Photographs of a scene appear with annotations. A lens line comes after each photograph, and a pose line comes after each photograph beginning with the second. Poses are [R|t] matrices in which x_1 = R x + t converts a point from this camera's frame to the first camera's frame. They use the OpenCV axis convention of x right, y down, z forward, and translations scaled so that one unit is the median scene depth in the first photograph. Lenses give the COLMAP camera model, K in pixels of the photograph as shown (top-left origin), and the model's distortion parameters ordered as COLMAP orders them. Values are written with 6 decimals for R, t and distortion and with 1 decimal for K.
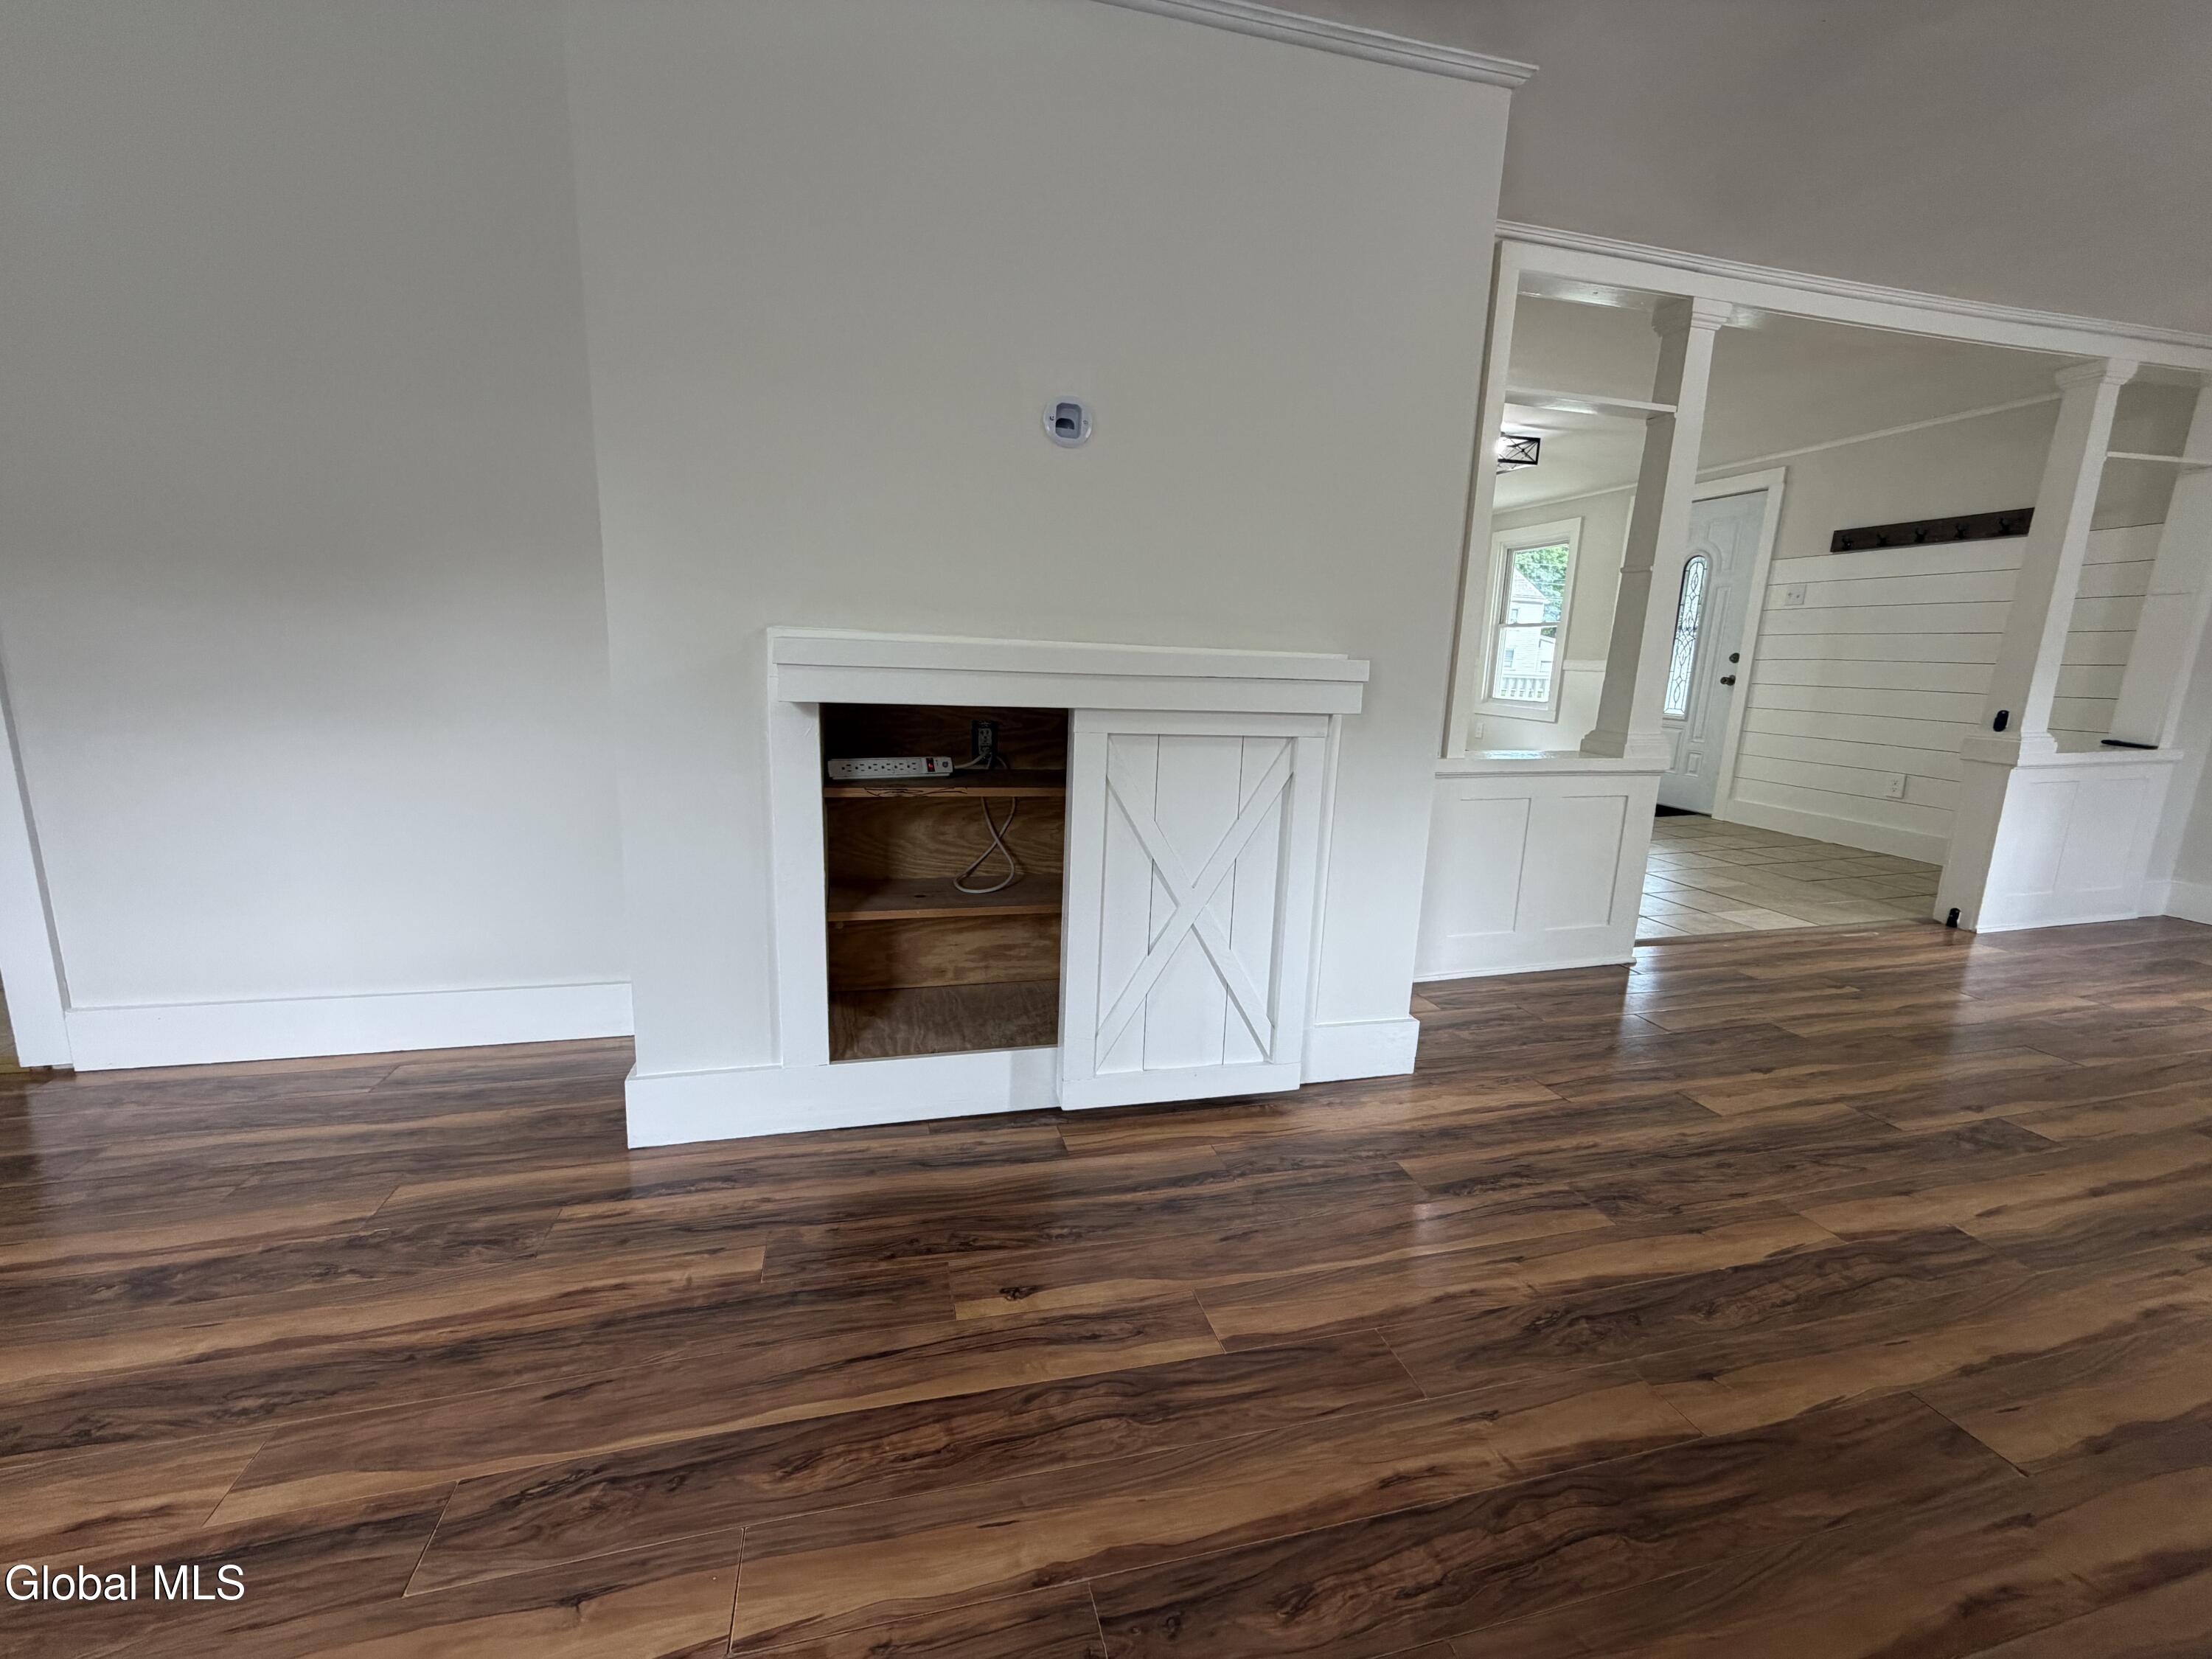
lens RADIAL K [[889.9, 0, 1106.0], [0, 889.9, 829.5], [0, 0, 1]] dist [-0.000979, 0.000248]
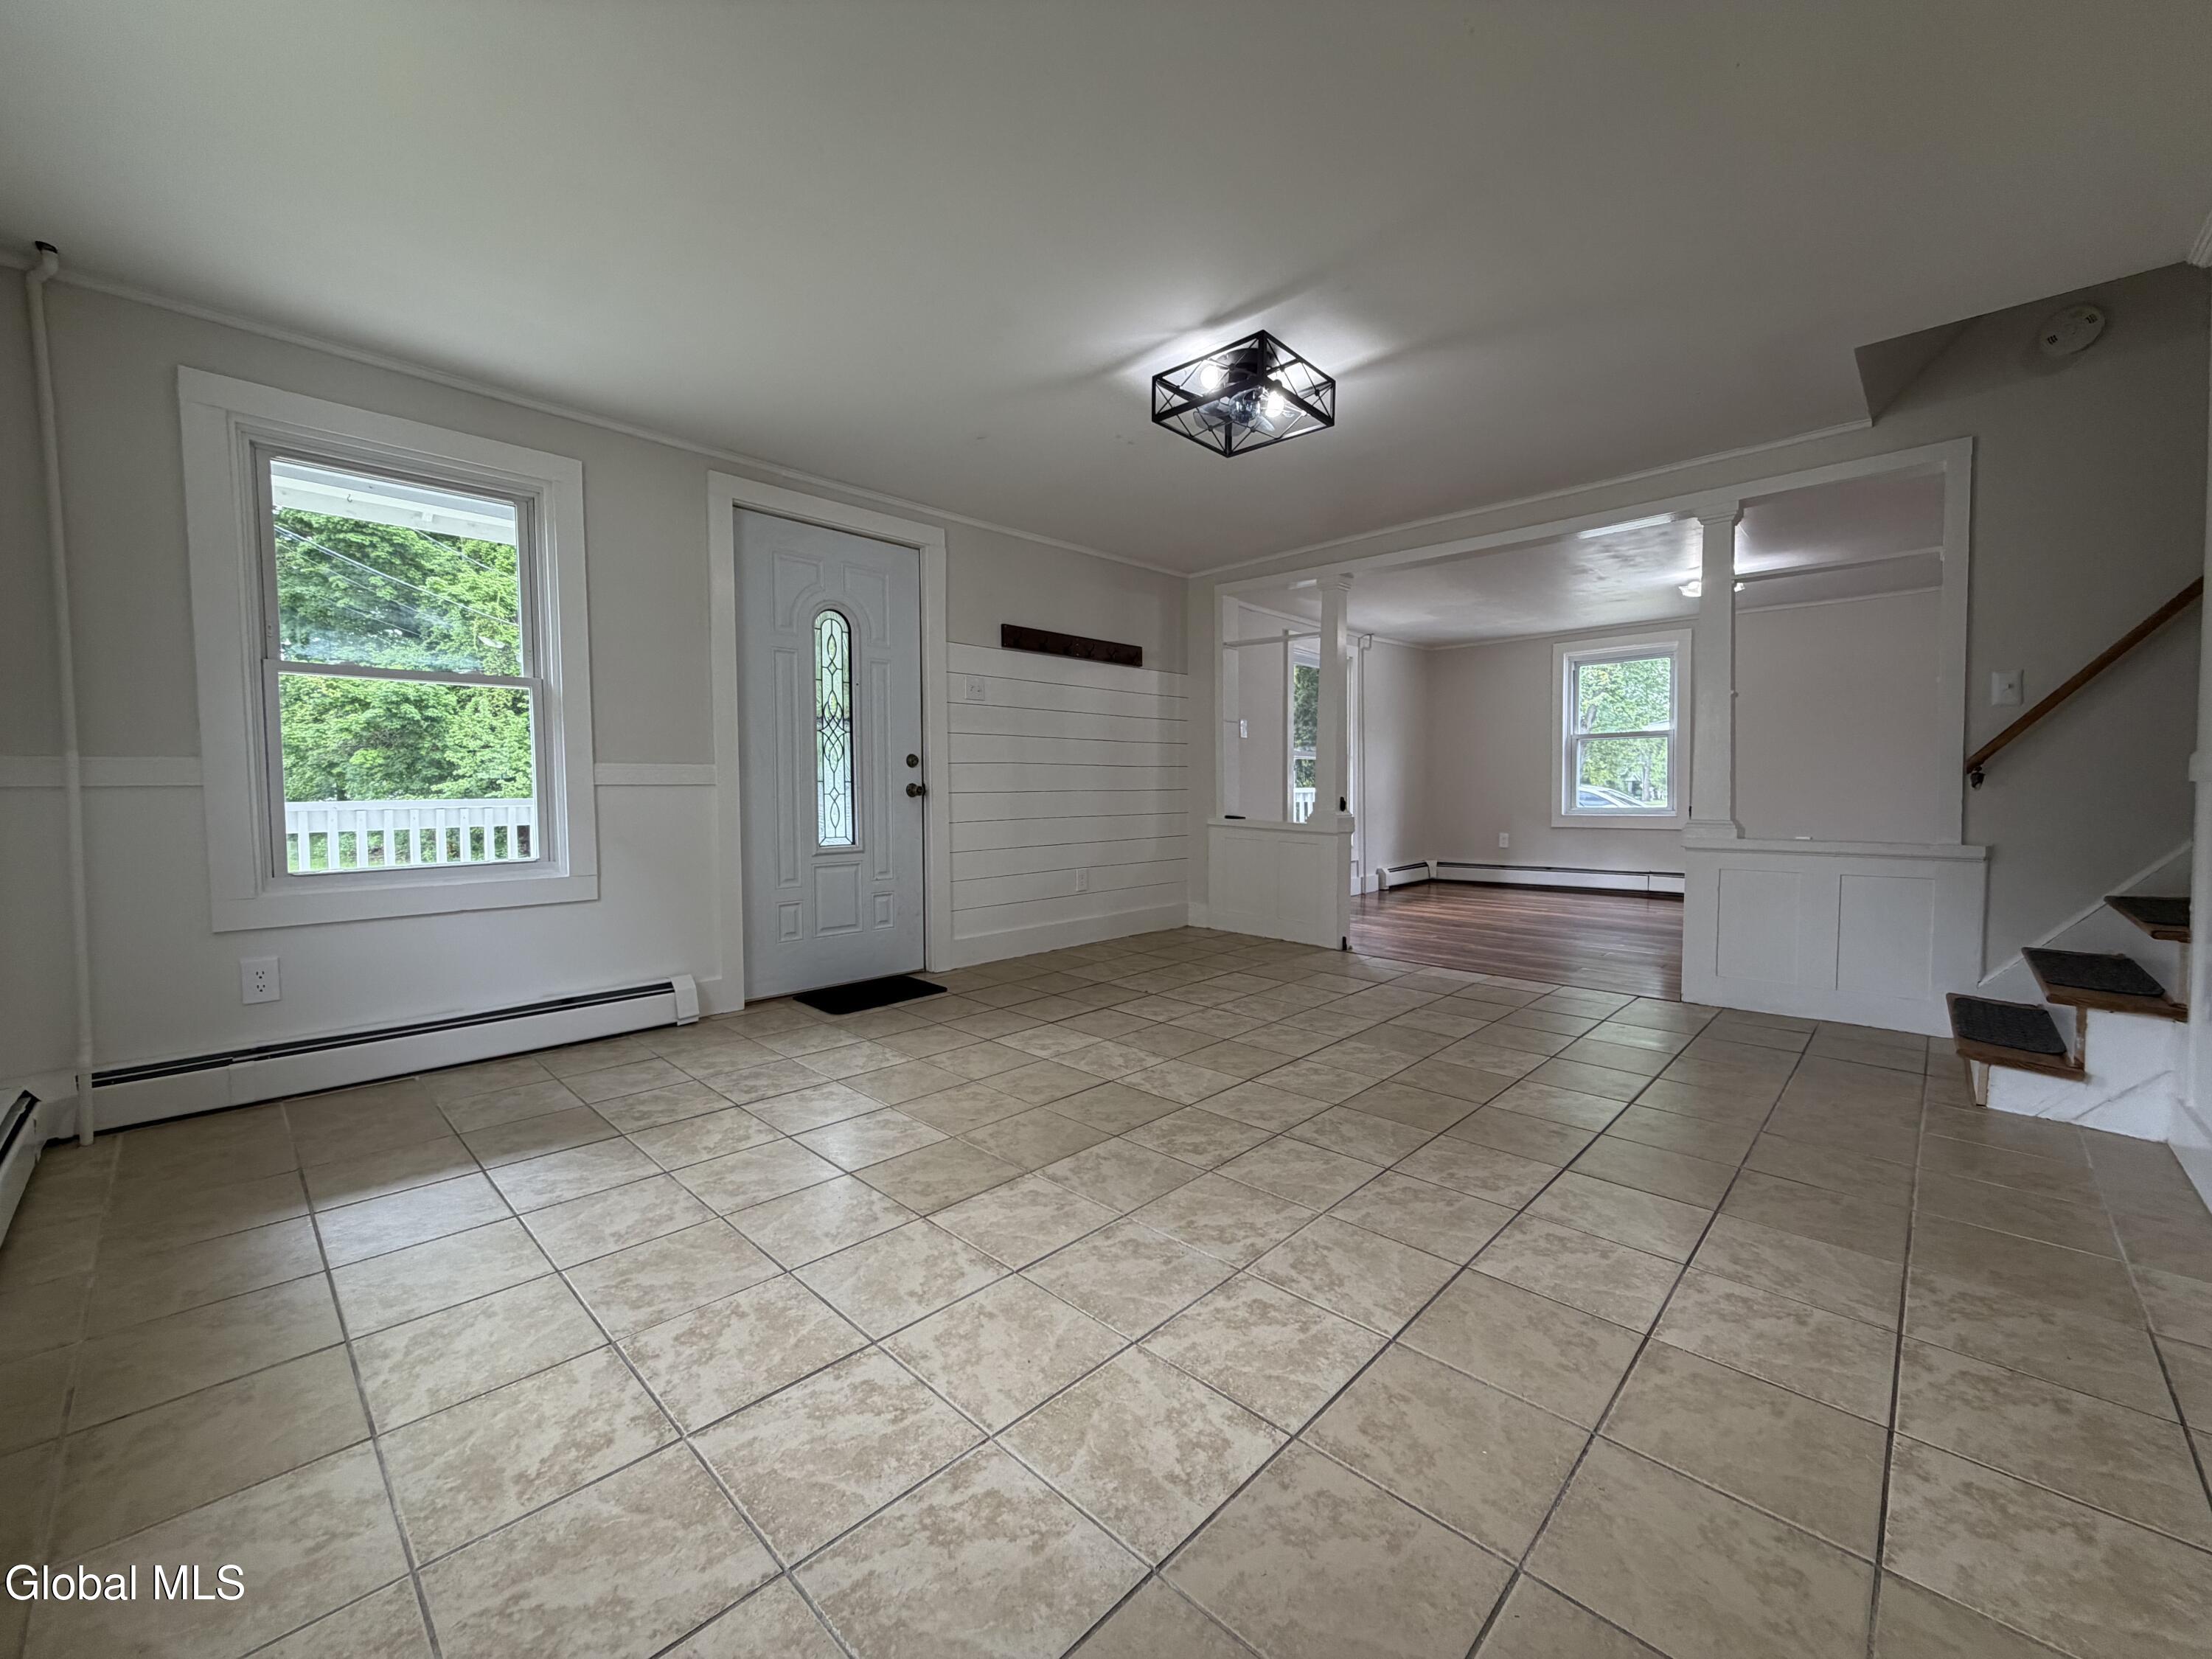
lens RADIAL K [[877.0, 0, 1099.7], [0, 877.0, 833.1], [0, 0, 1]] dist [0.000235, 0.000197]
pose [[-0.517516, -0.067876, 0.852977, -0.013341], [0.160393, 0.971485, 0.174619, -0.254448], [-0.840507, 0.227179, -0.491872, 1.334984]]
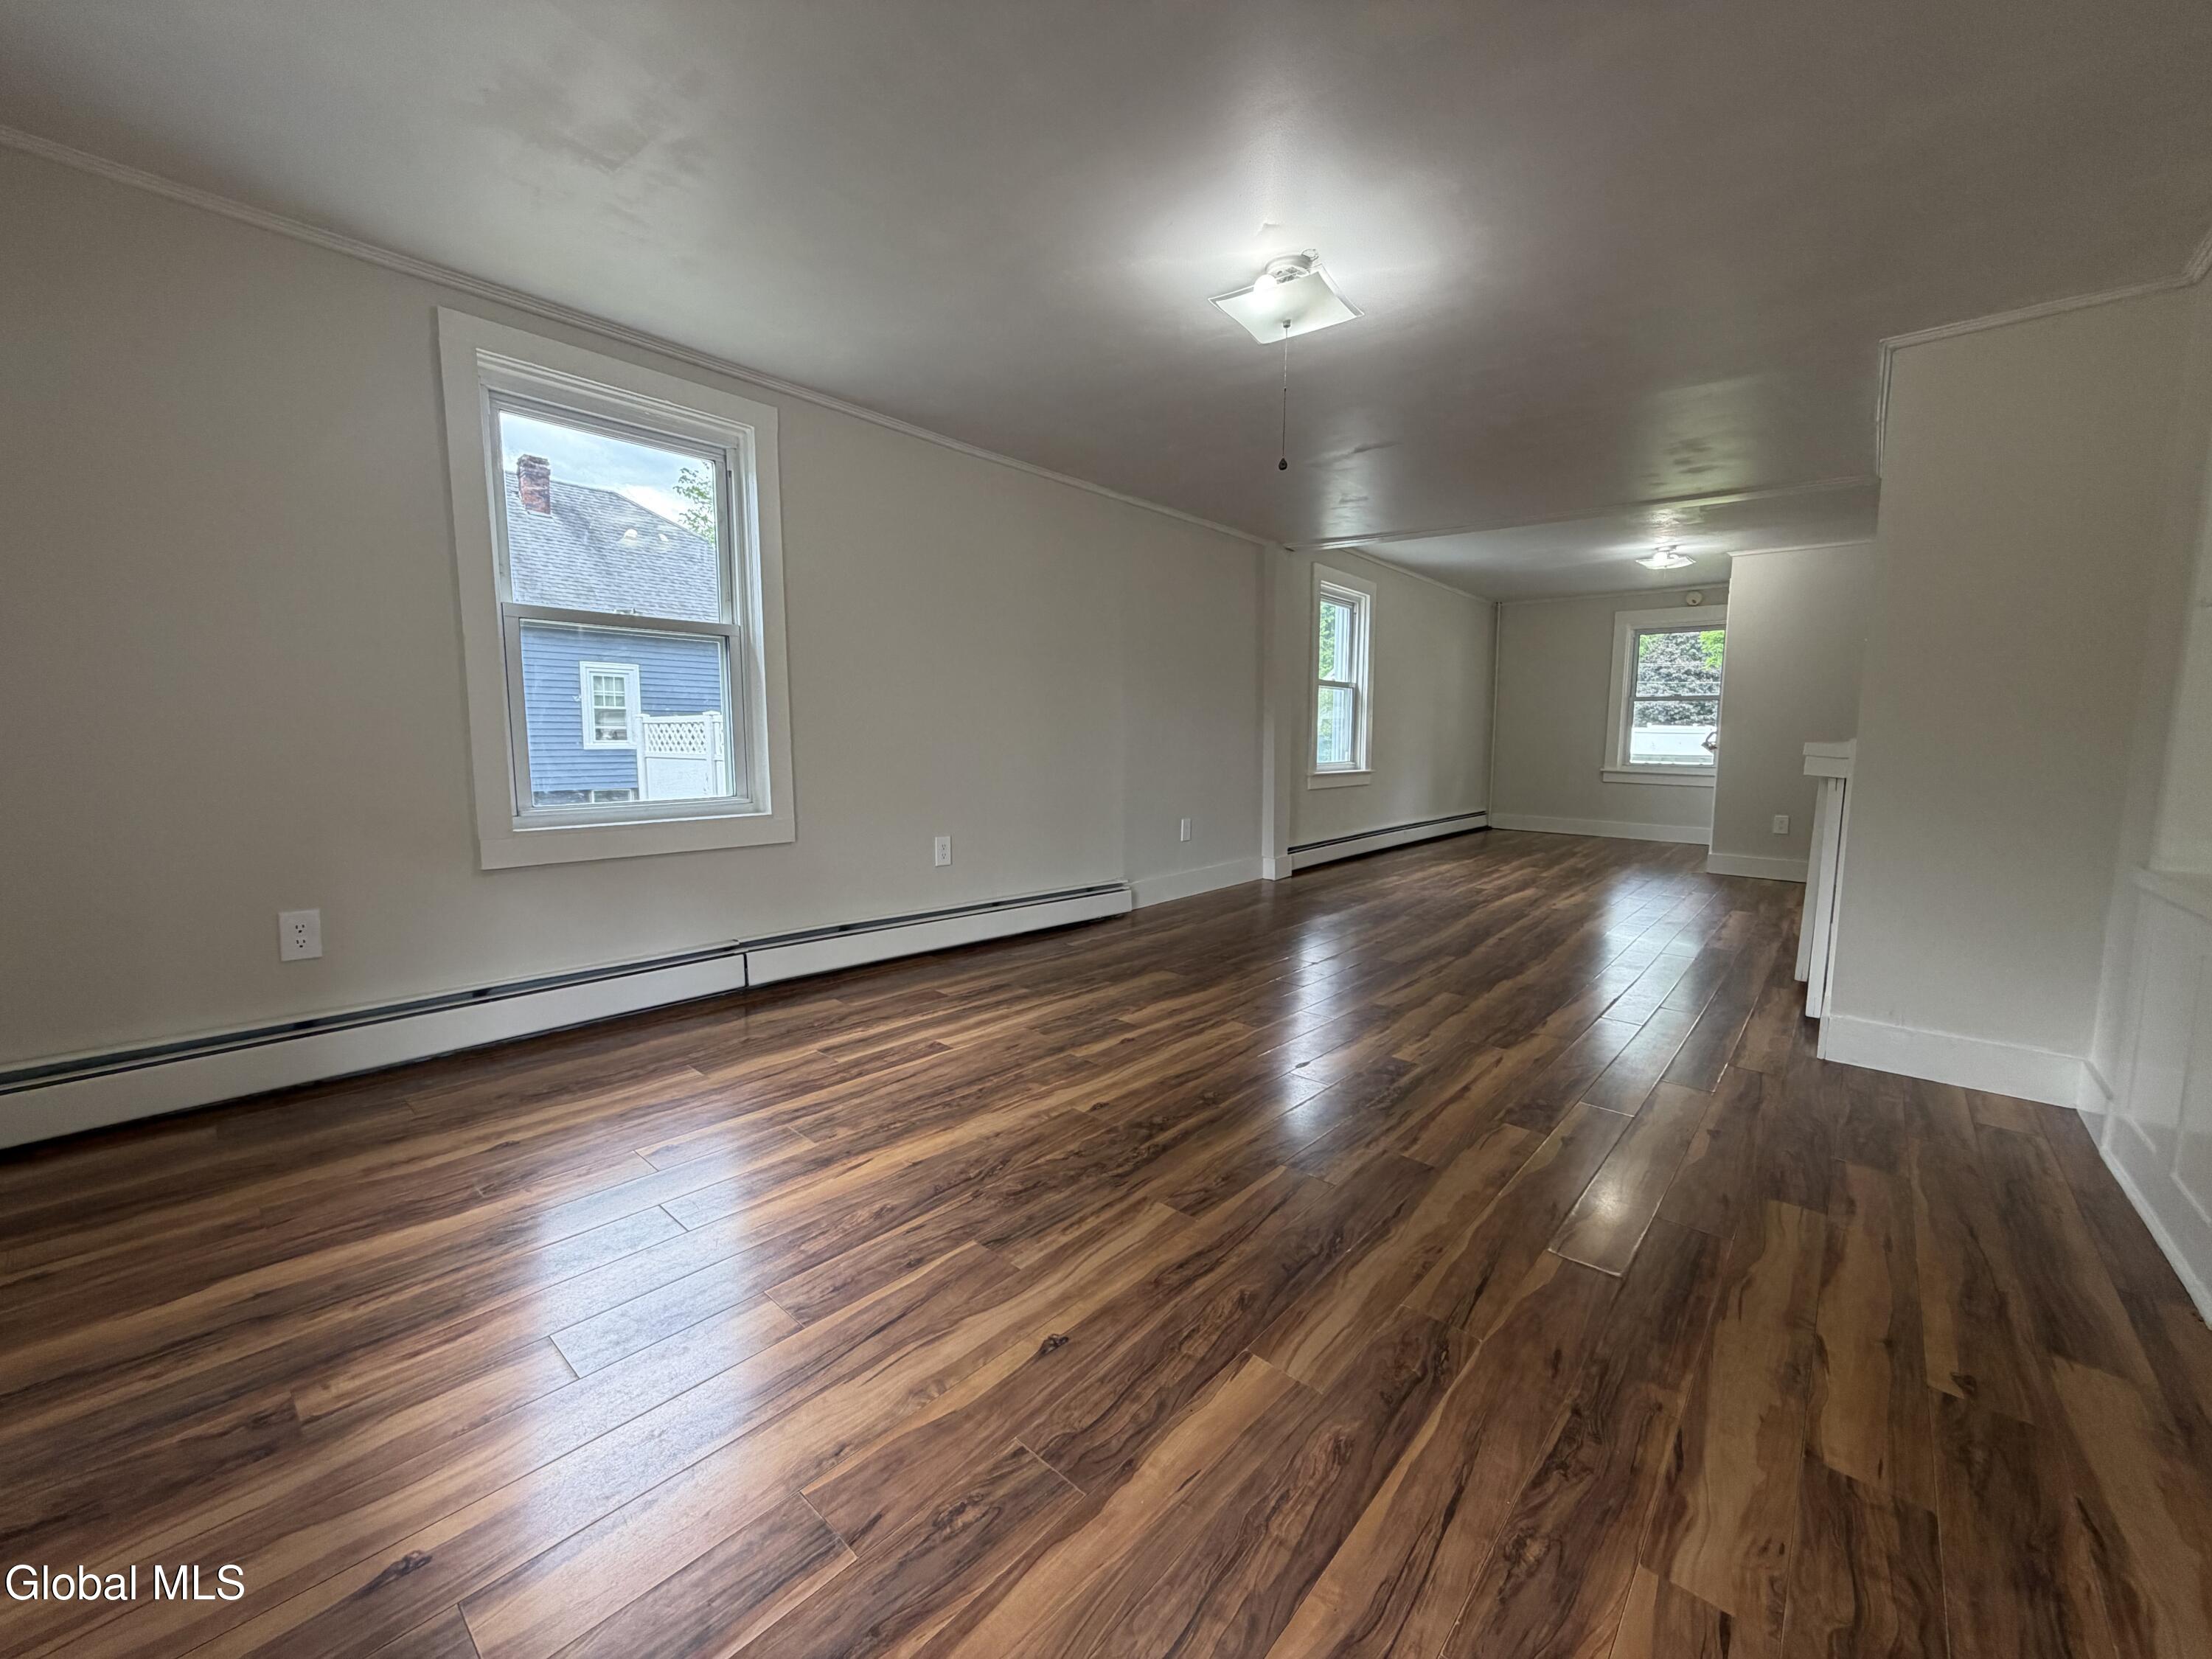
lens RADIAL K [[877.0, 0, 1099.7], [0, 877.0, 833.1], [0, 0, 1]] dist [0.000235, 0.000197]
pose [[-0.829539, 0.022065, -0.558013, 0.811931], [-0.144650, 0.956628, 0.252862, -0.088894], [0.539390, 0.290476, -0.790368, 0.571531]]
